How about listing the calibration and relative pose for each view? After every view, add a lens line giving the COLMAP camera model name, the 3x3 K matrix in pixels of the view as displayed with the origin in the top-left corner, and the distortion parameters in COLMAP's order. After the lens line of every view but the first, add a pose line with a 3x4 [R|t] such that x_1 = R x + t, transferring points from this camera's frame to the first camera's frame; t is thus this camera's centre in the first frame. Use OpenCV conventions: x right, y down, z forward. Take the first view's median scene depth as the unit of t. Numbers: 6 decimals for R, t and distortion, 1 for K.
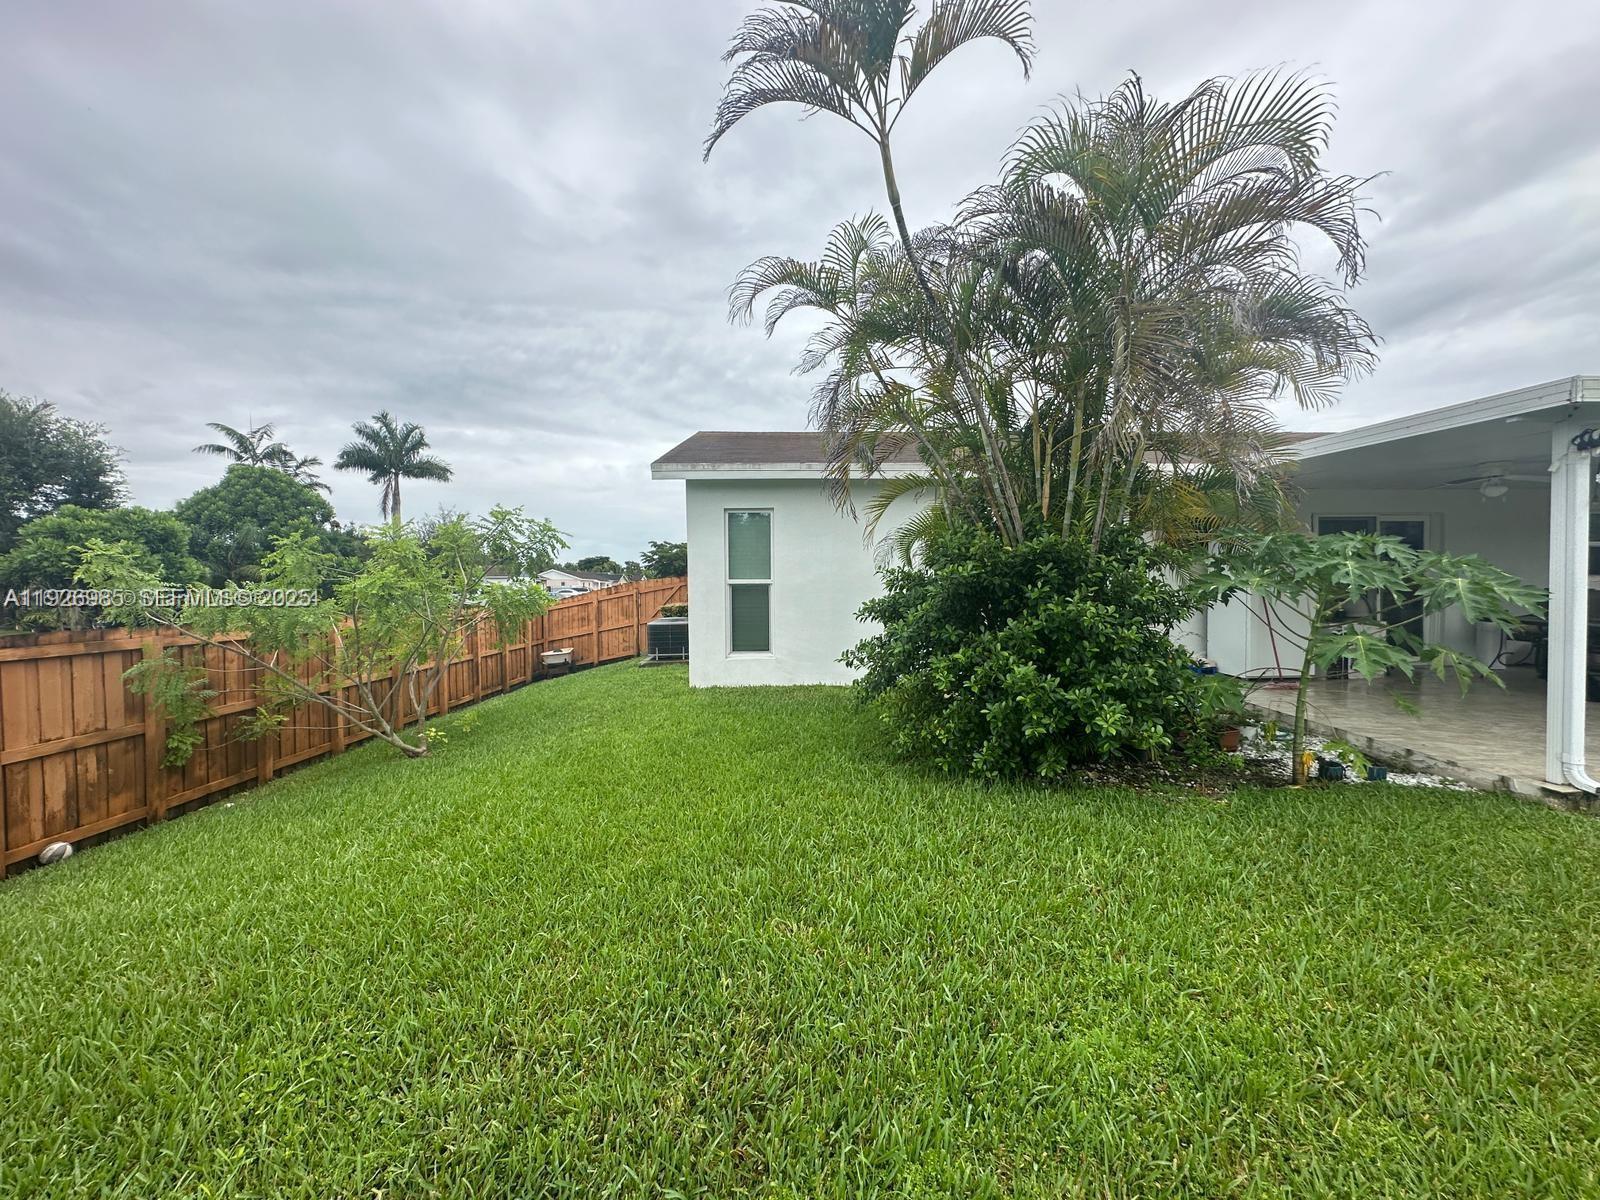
lens RADIAL K [[654.8, 0, 801.9], [0, 654.8, 601.2], [0, 0, 1]] dist [-0.005262, 0.000474]
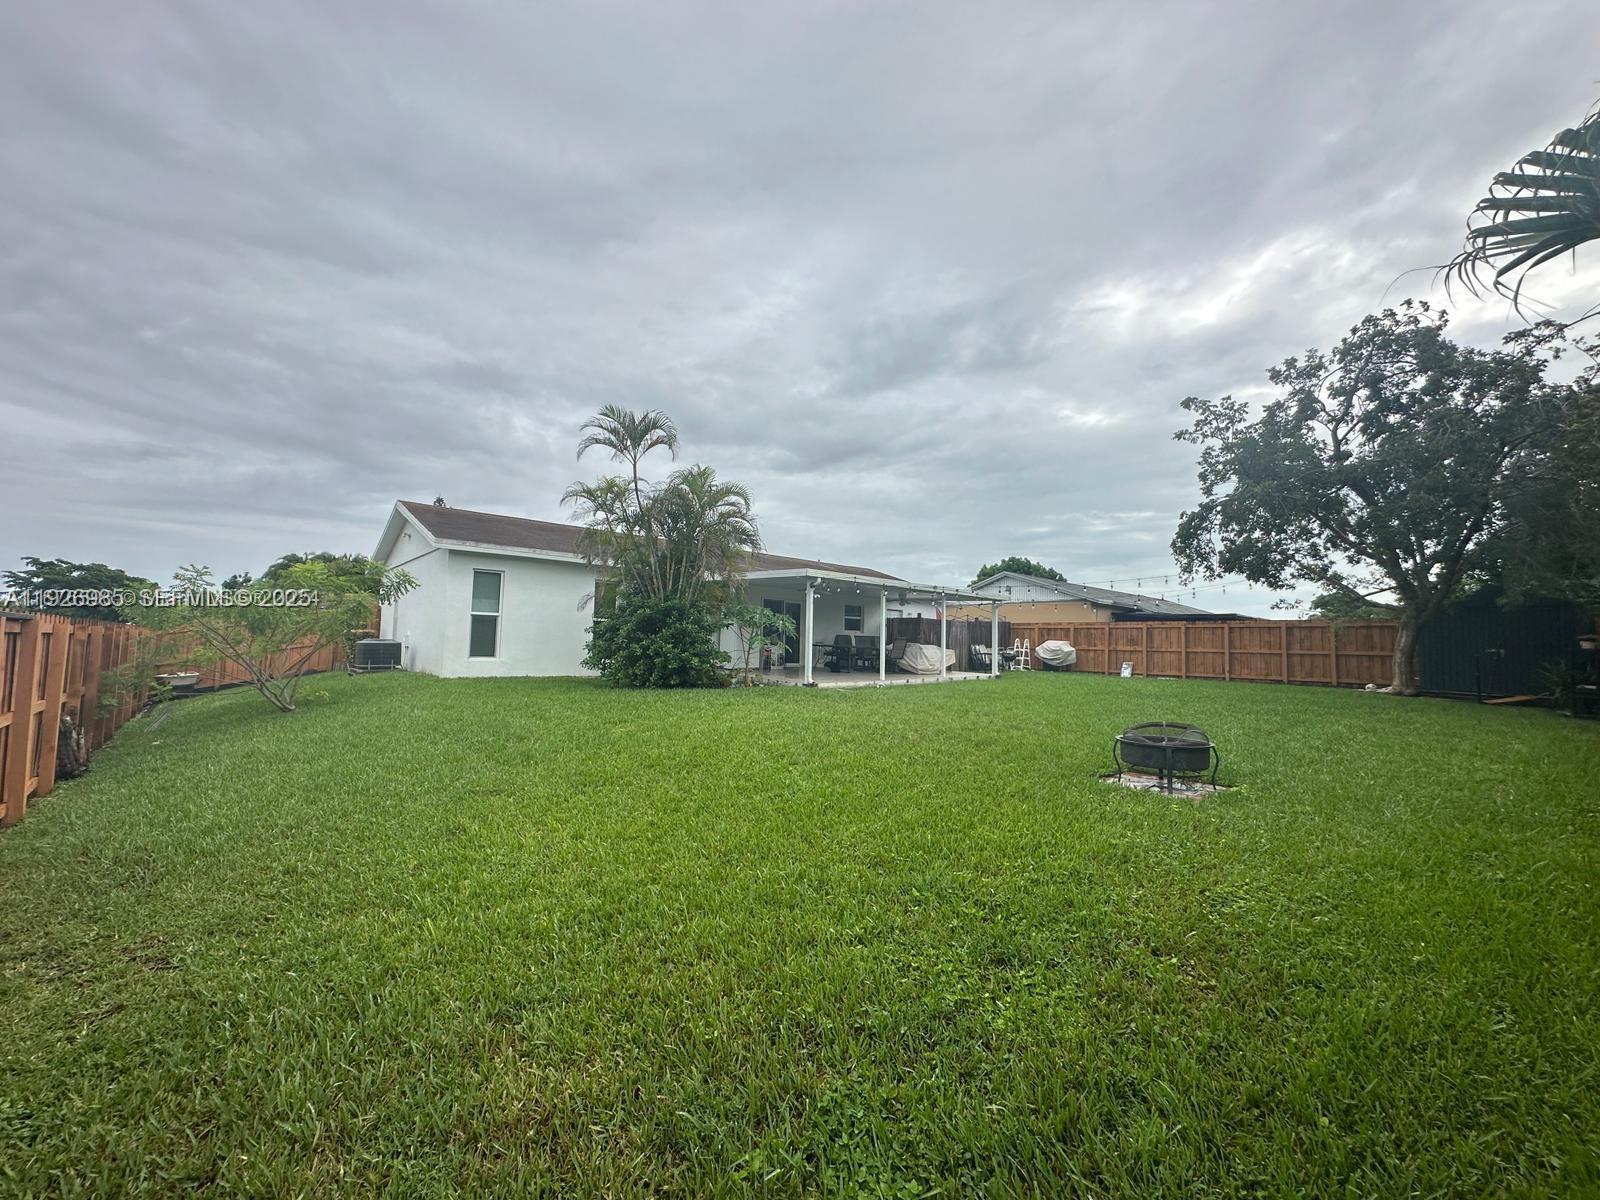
lens RADIAL K [[654.8, 0, 801.9], [0, 654.8, 601.2], [0, 0, 1]] dist [-0.005262, 0.000474]
pose [[0.769201, 0.064397, 0.635753, -0.940588], [-0.012169, 0.996205, -0.086184, 0.129519], [-0.638891, 0.058557, 0.767066, -1.433901]]
